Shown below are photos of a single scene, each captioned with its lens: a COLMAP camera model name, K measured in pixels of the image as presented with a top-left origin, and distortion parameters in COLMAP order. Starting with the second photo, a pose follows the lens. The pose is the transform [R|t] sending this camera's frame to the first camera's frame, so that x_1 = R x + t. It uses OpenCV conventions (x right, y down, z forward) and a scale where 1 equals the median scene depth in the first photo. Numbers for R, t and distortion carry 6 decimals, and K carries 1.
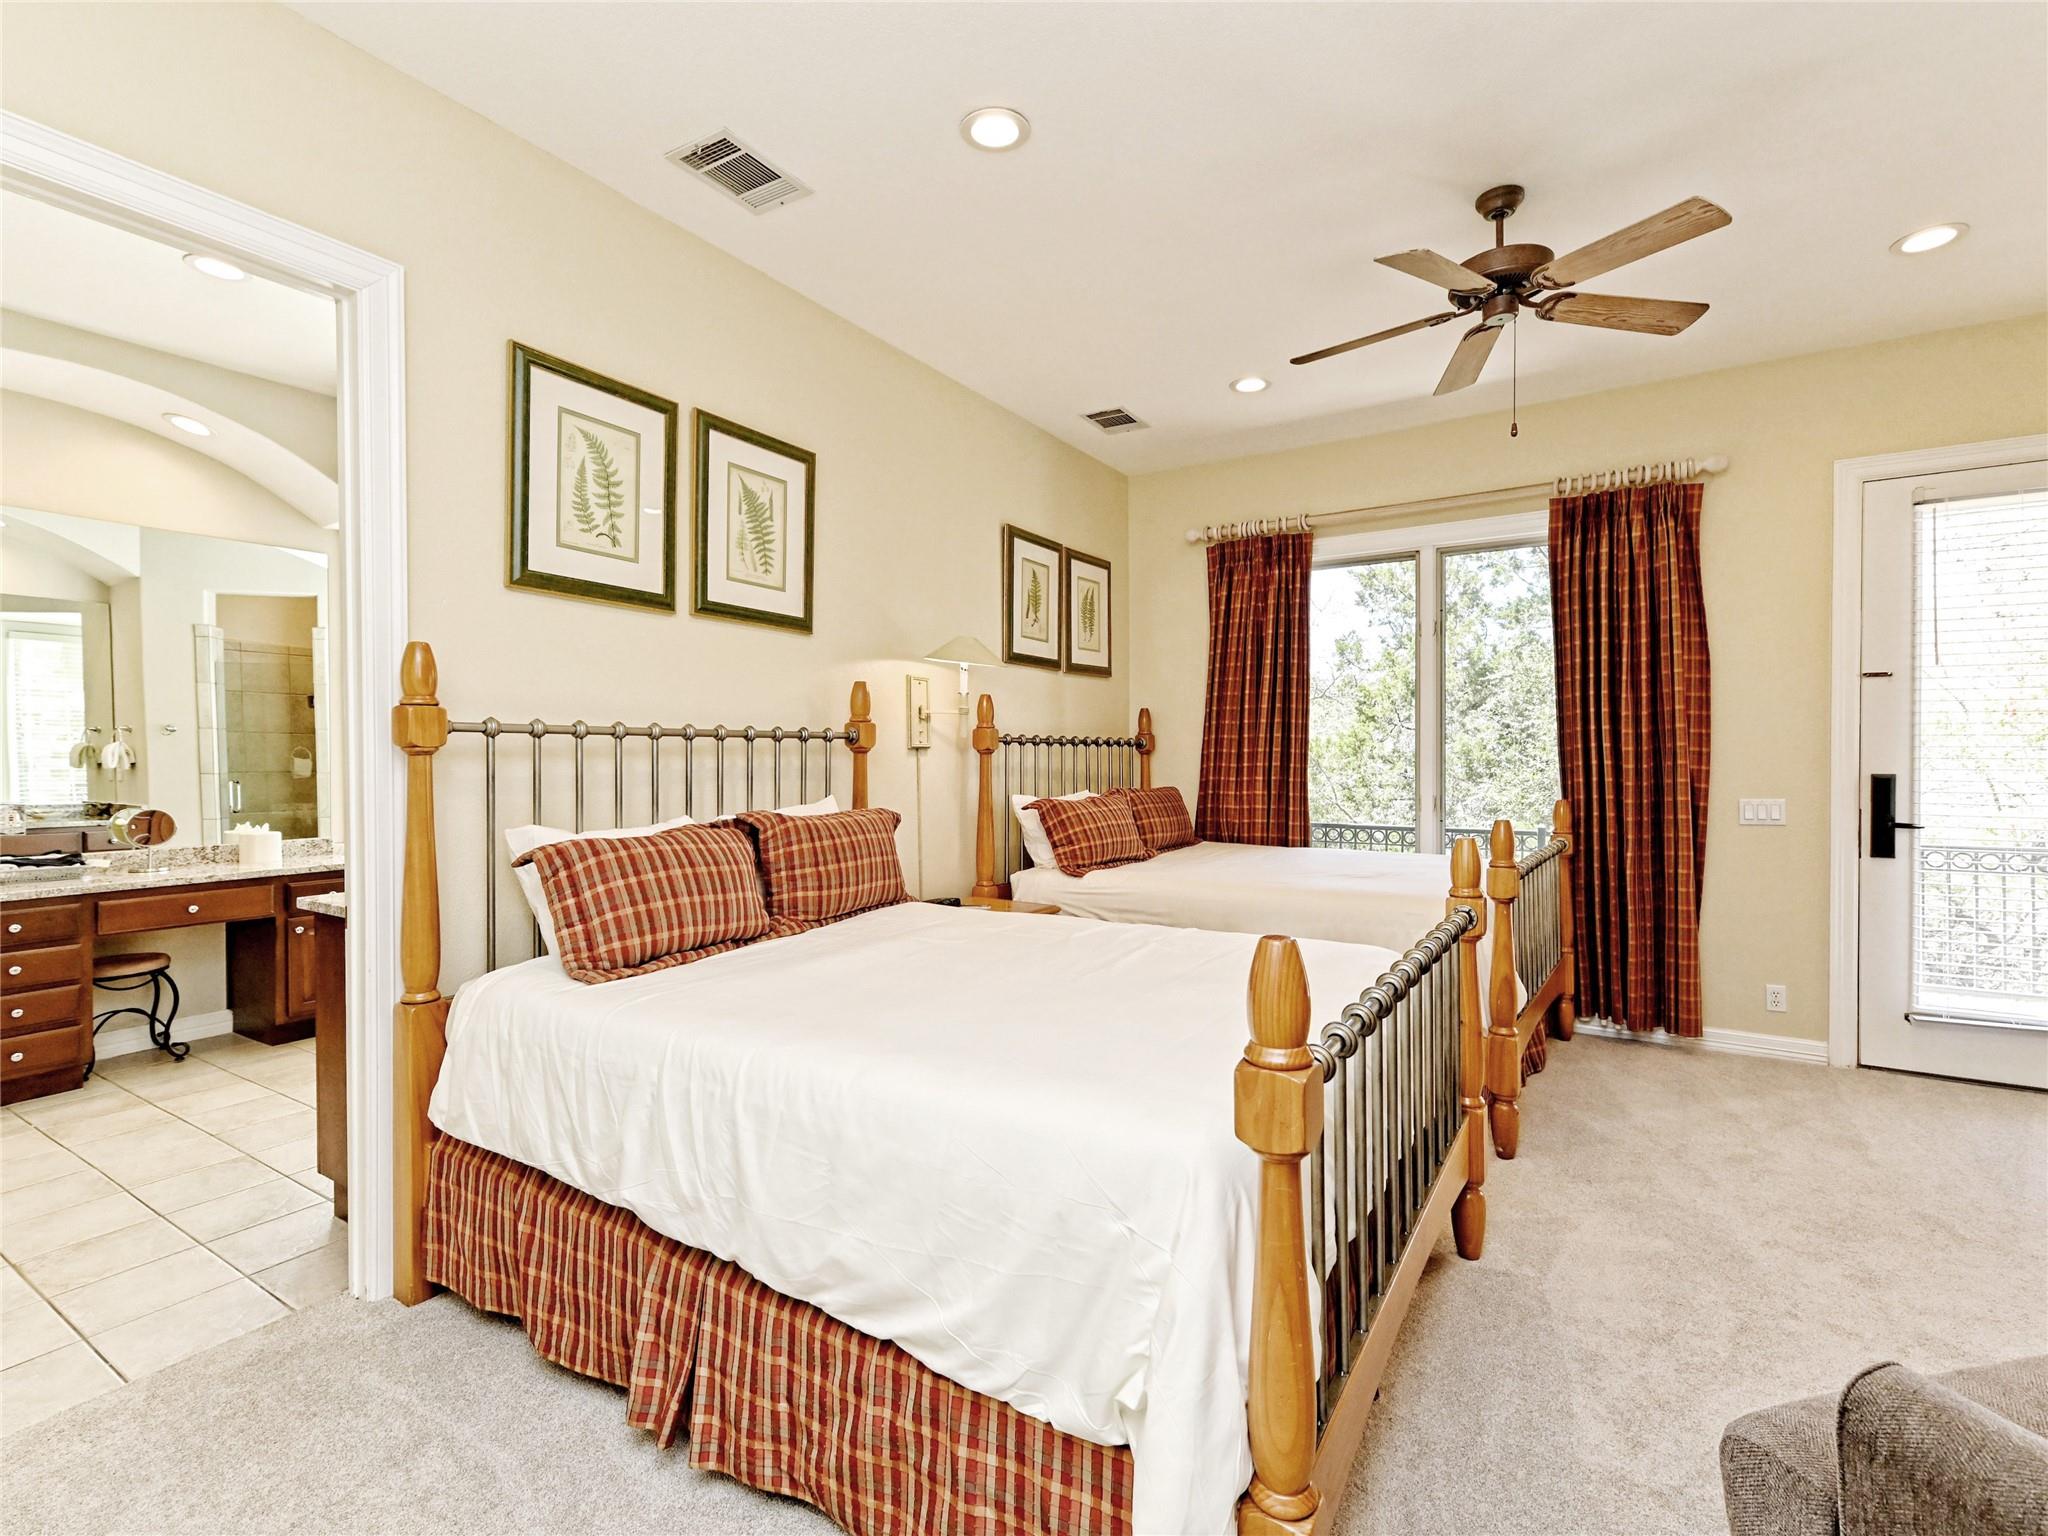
lens RADIAL K [[910.6, 0, 1028.7], [0, 910.6, 767.9], [0, 0, 1]] dist [-0.000702, -0.000717]
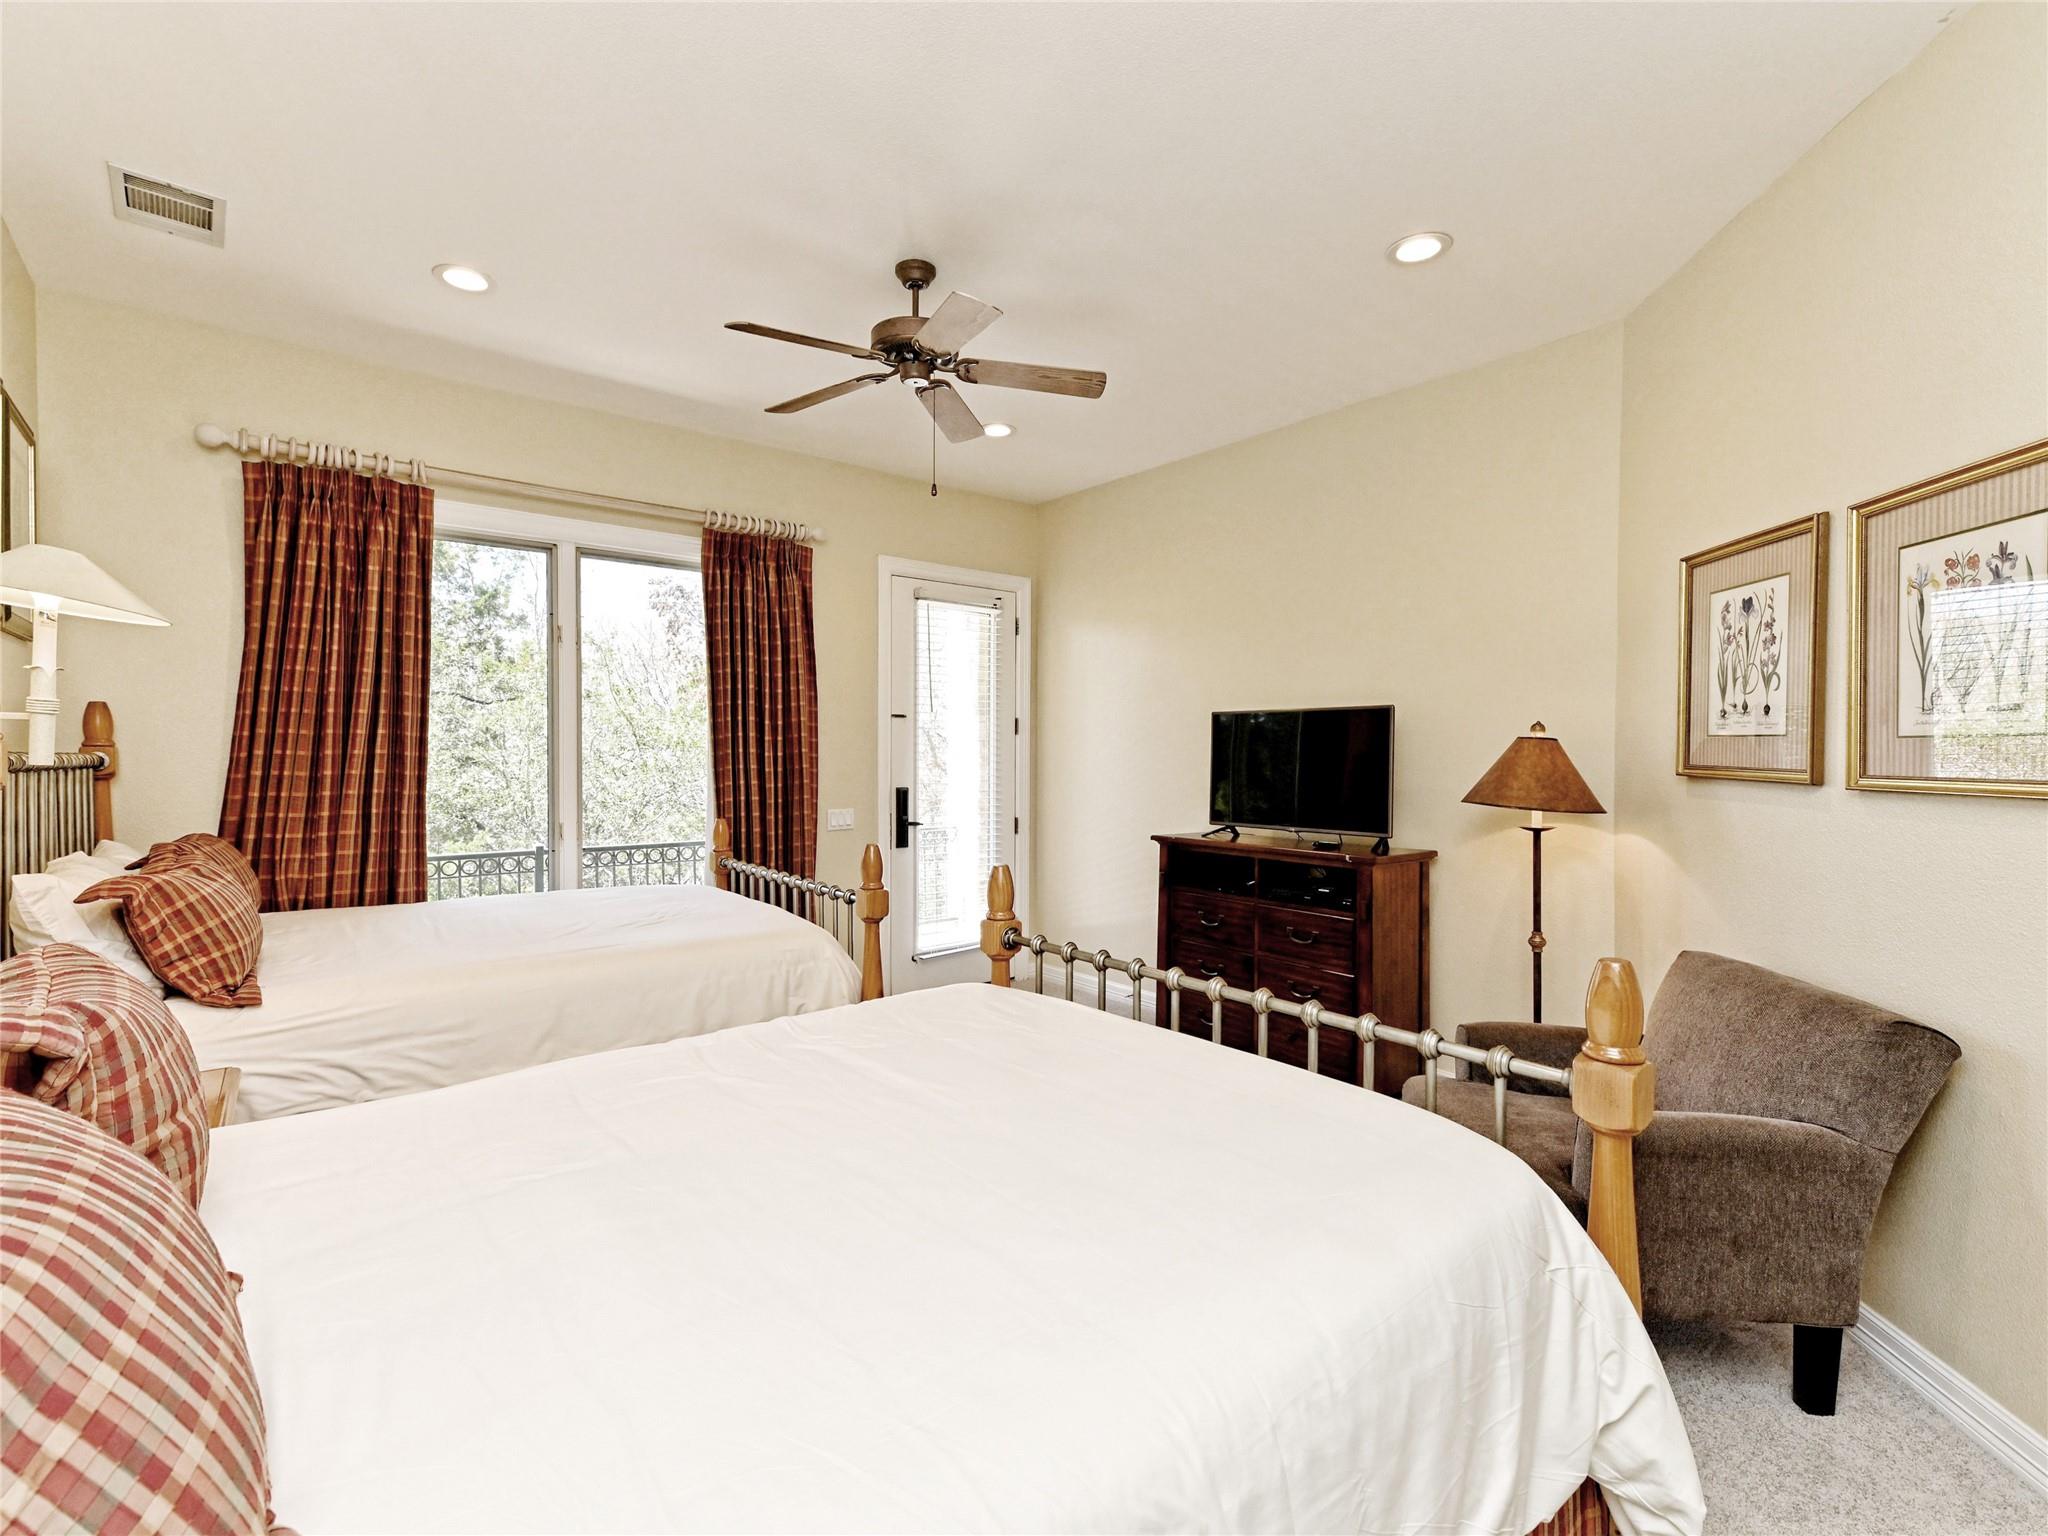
lens RADIAL K [[910.6, 0, 1025.9], [0, 910.6, 759.9], [0, 0, 1]] dist [-0.000702, -0.000717]
pose [[0.341440, 0.000643, 0.939904, -0.270154], [0.011285, 0.999925, -0.004784, -0.023640], [-0.939836, 0.012241, 0.341407, 0.308613]]
